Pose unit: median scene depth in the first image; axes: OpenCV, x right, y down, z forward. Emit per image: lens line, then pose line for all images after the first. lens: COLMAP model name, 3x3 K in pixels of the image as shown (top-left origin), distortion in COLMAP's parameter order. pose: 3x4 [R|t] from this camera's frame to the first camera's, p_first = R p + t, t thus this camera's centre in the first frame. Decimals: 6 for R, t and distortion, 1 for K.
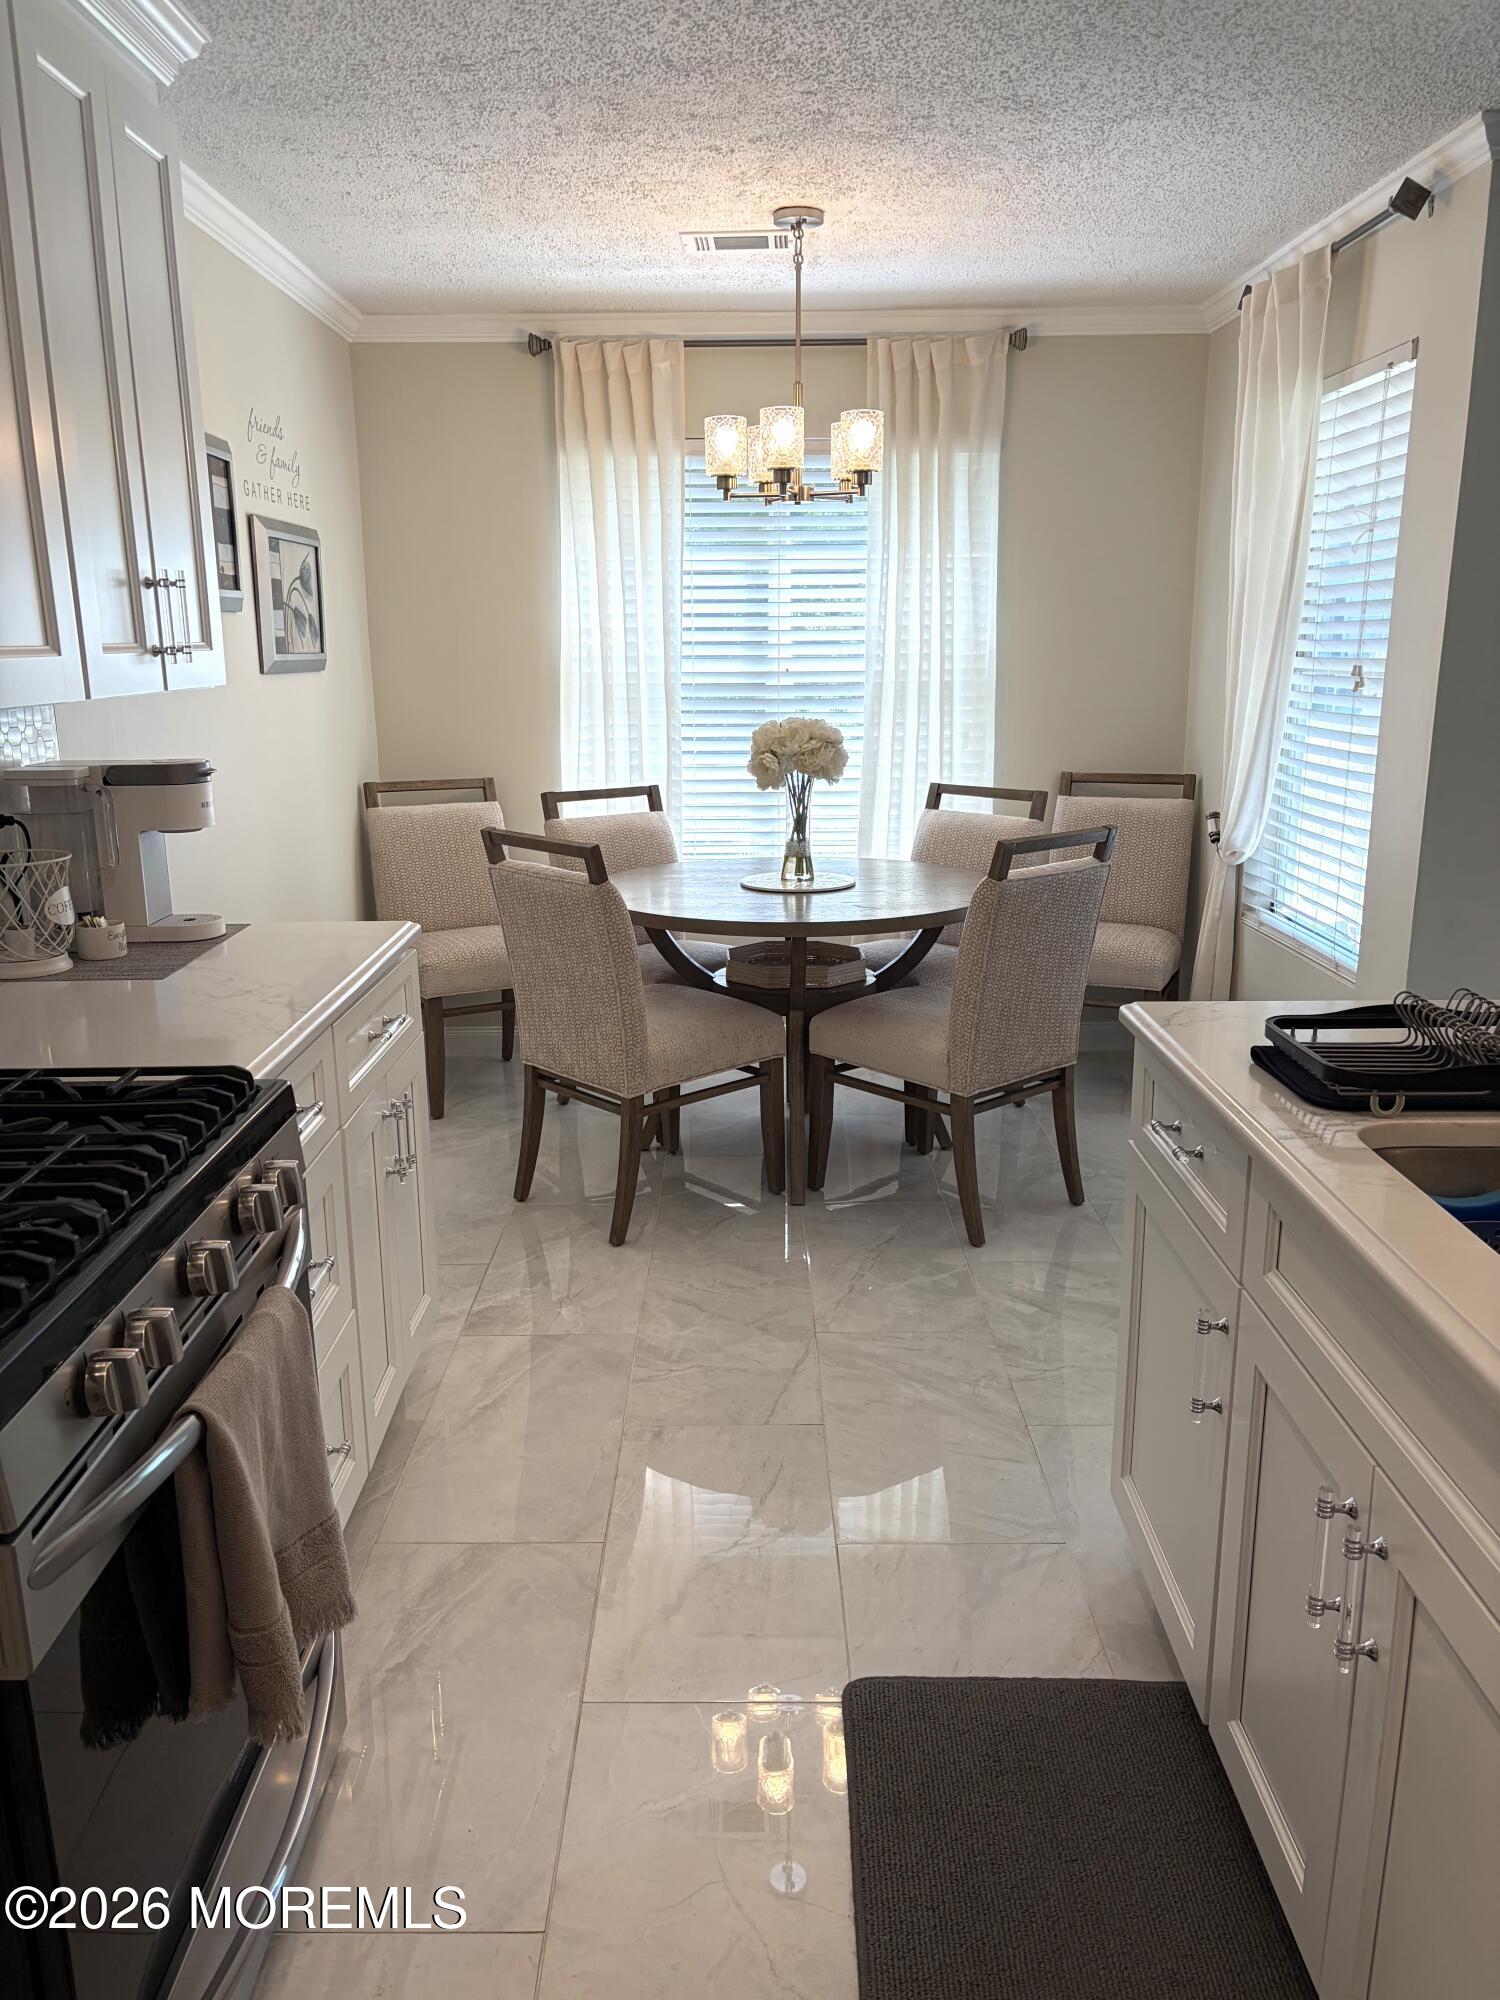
lens RADIAL K [[1534.2, 0, 750.0], [0, 1534.2, 1000.0], [0, 0, 1]] dist [0.002650, 0.001322]
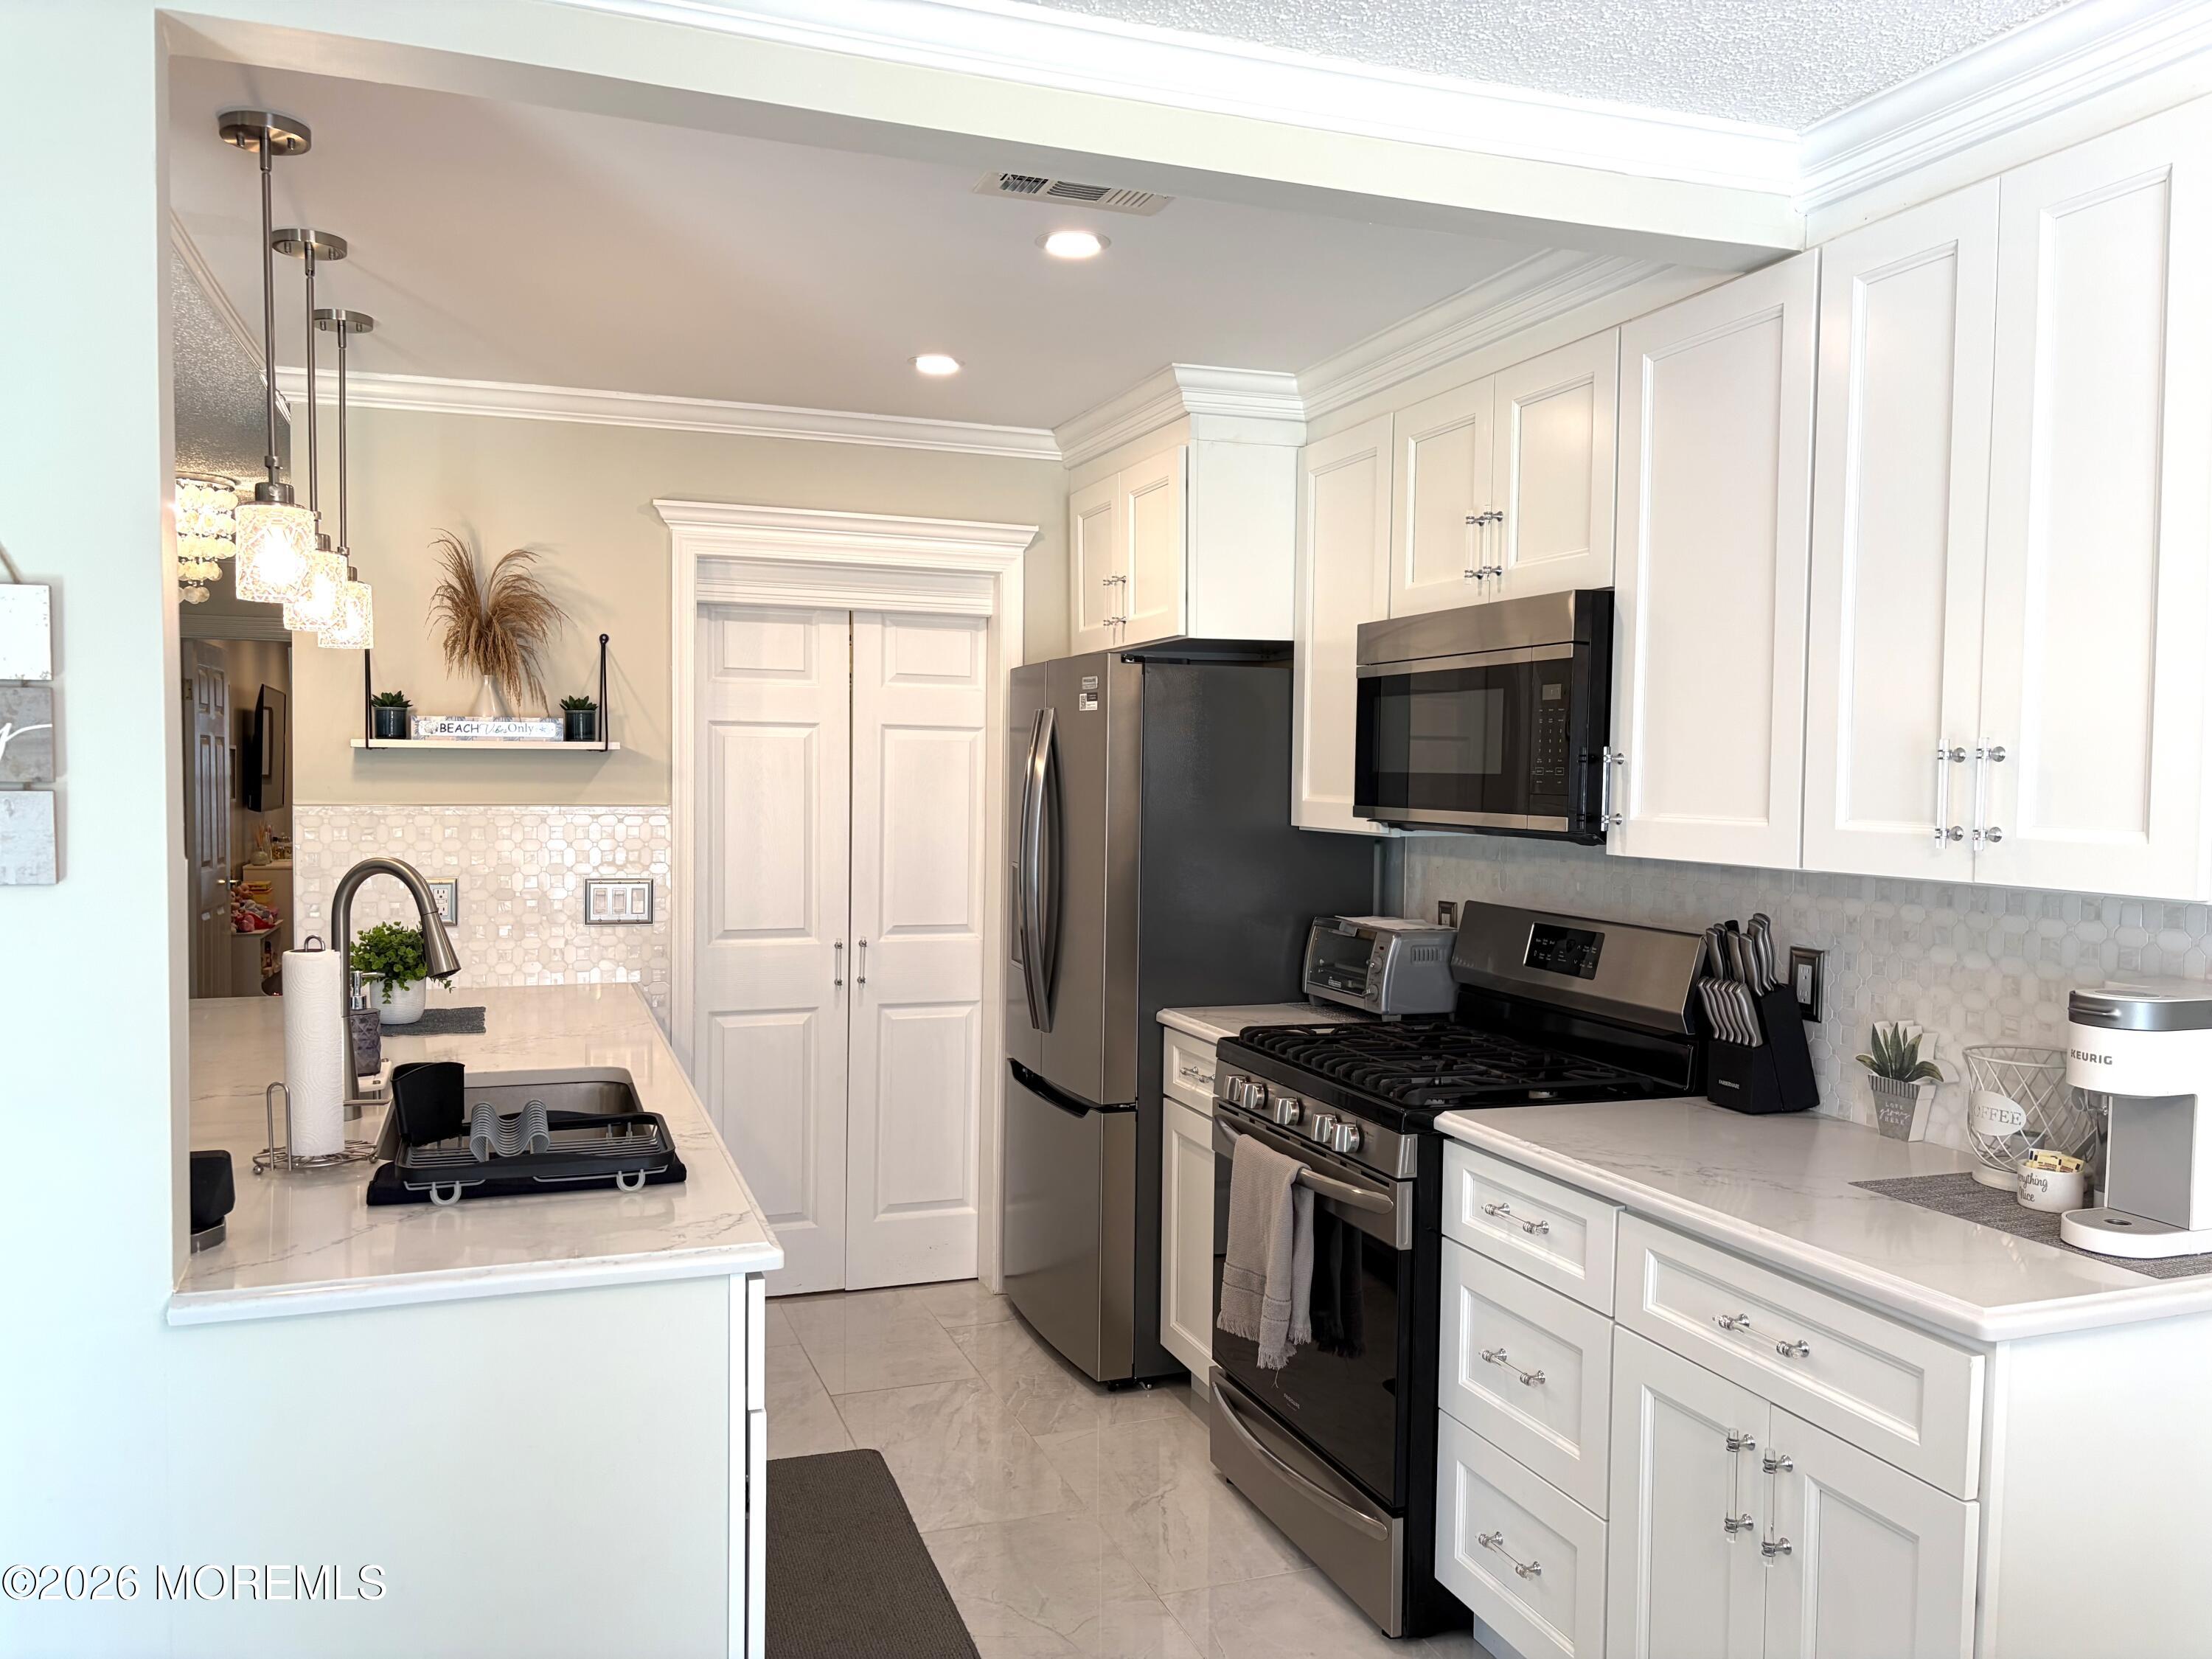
lens RADIAL K [[1675.6, 0, 1106.0], [0, 1675.6, 829.5], [0, 0, 1]] dist [0.103700, -0.201338]
pose [[-0.935845, 0.010108, -0.352267, 0.215032], [-0.085479, 0.963228, 0.254726, -0.247283], [0.341889, 0.268495, -0.900568, 0.971702]]
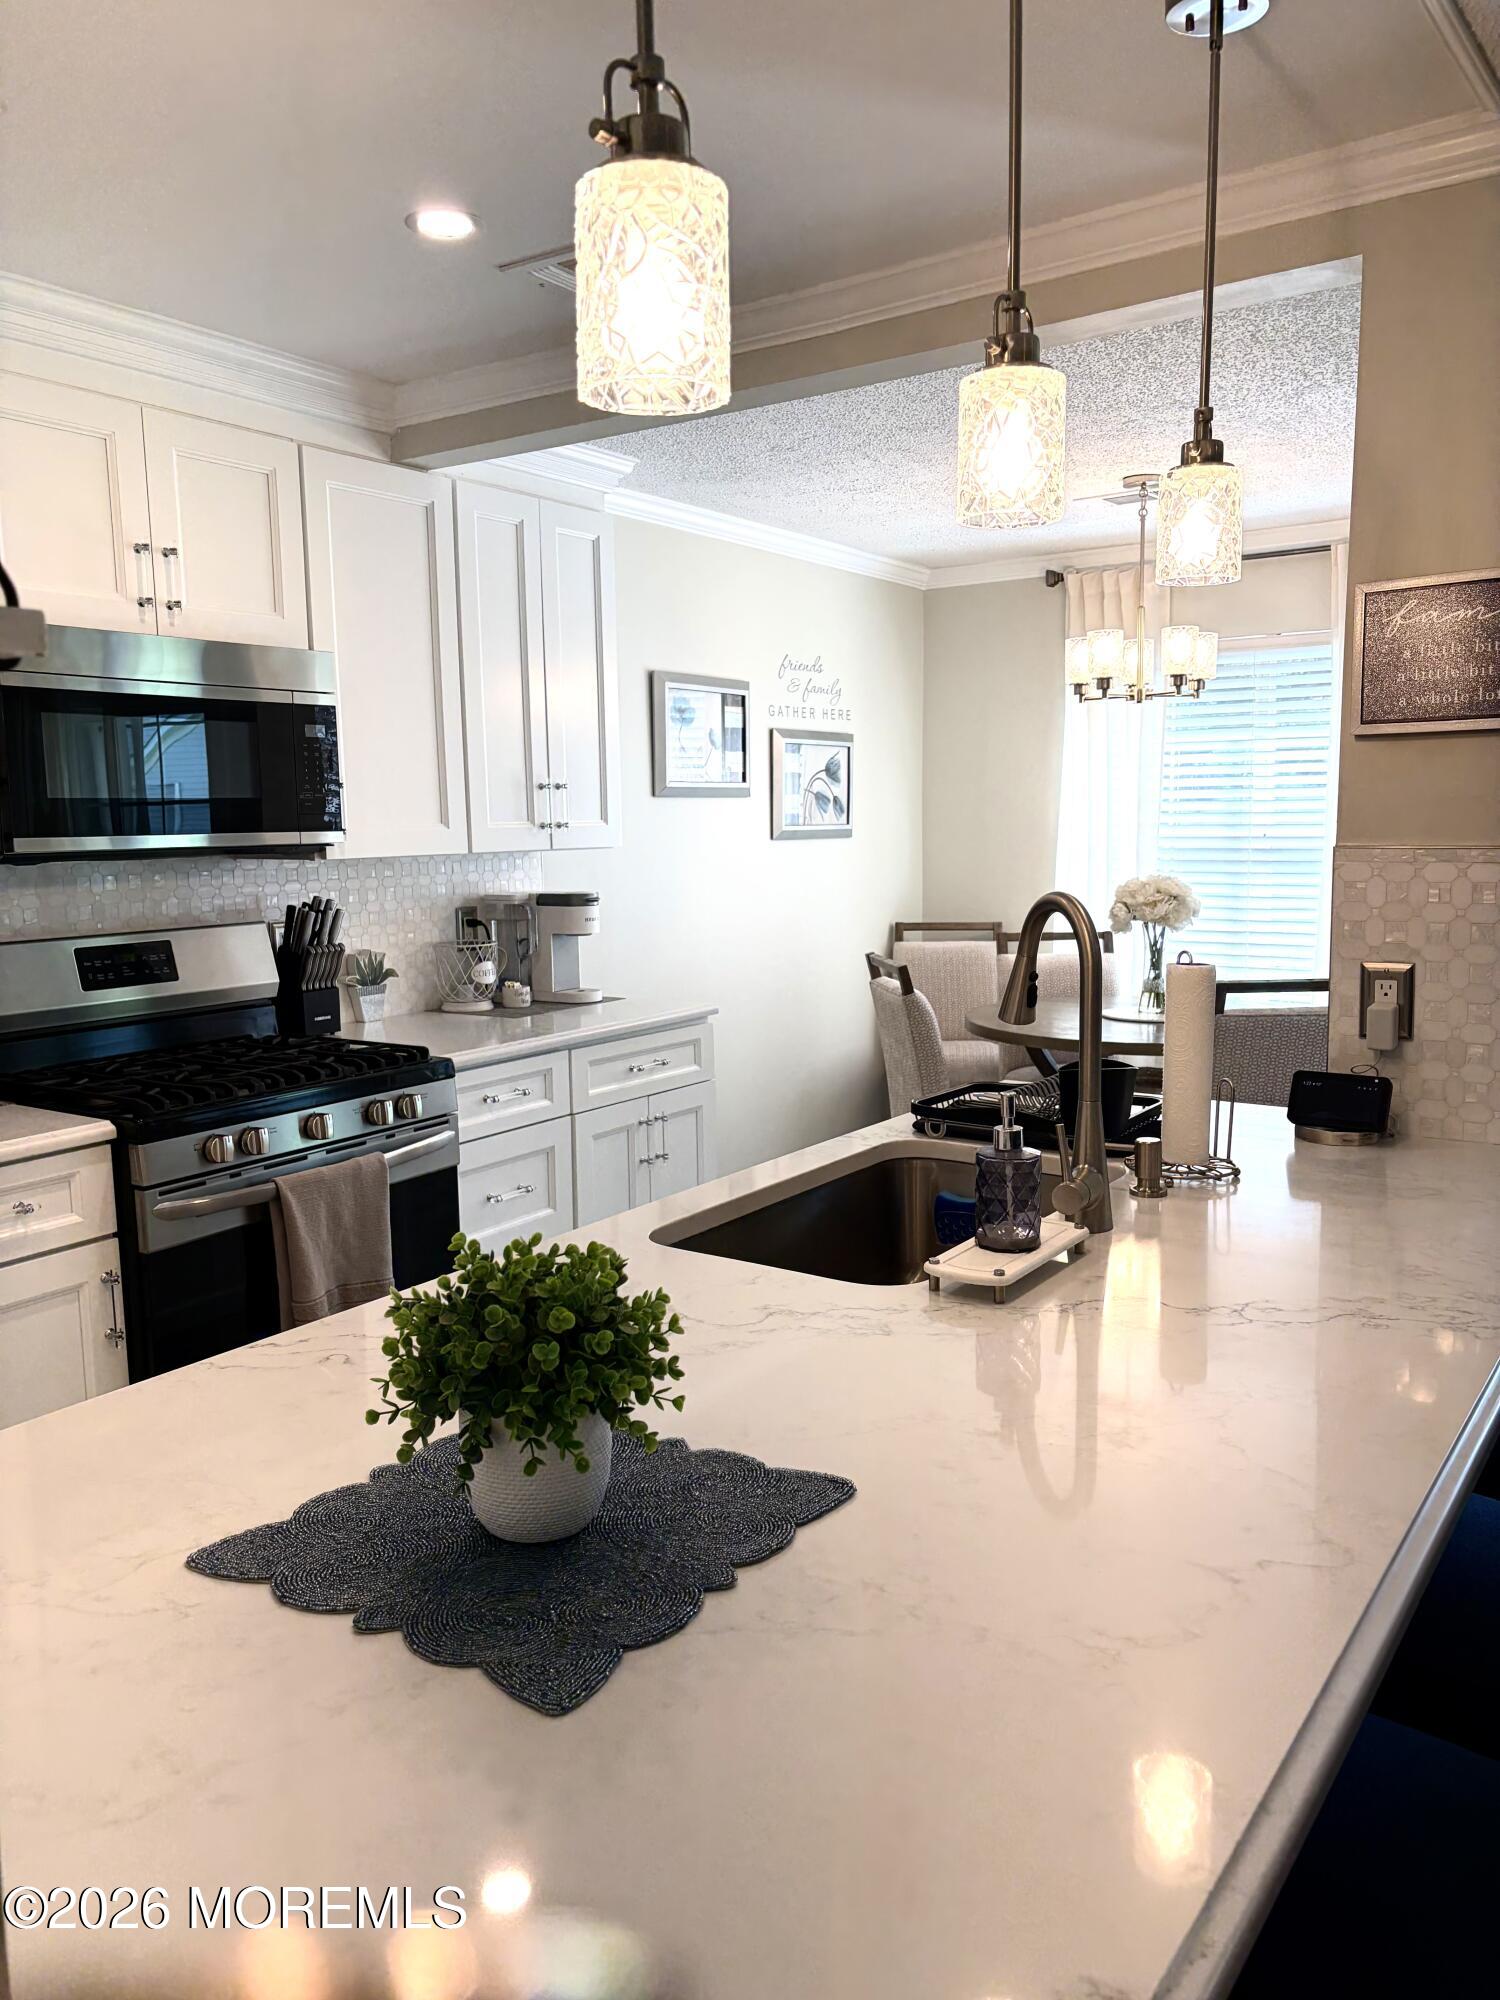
lens RADIAL K [[1515.0, 0, 750.0], [0, 1515.0, 1000.0], [0, 0, 1]] dist [0.103700, -0.201338]
pose [[0.828319, 0.061989, -0.556817, 0.434501], [-0.119230, 0.990598, -0.067086, 0.028215], [0.547423, 0.121958, 0.827921, -0.140072]]
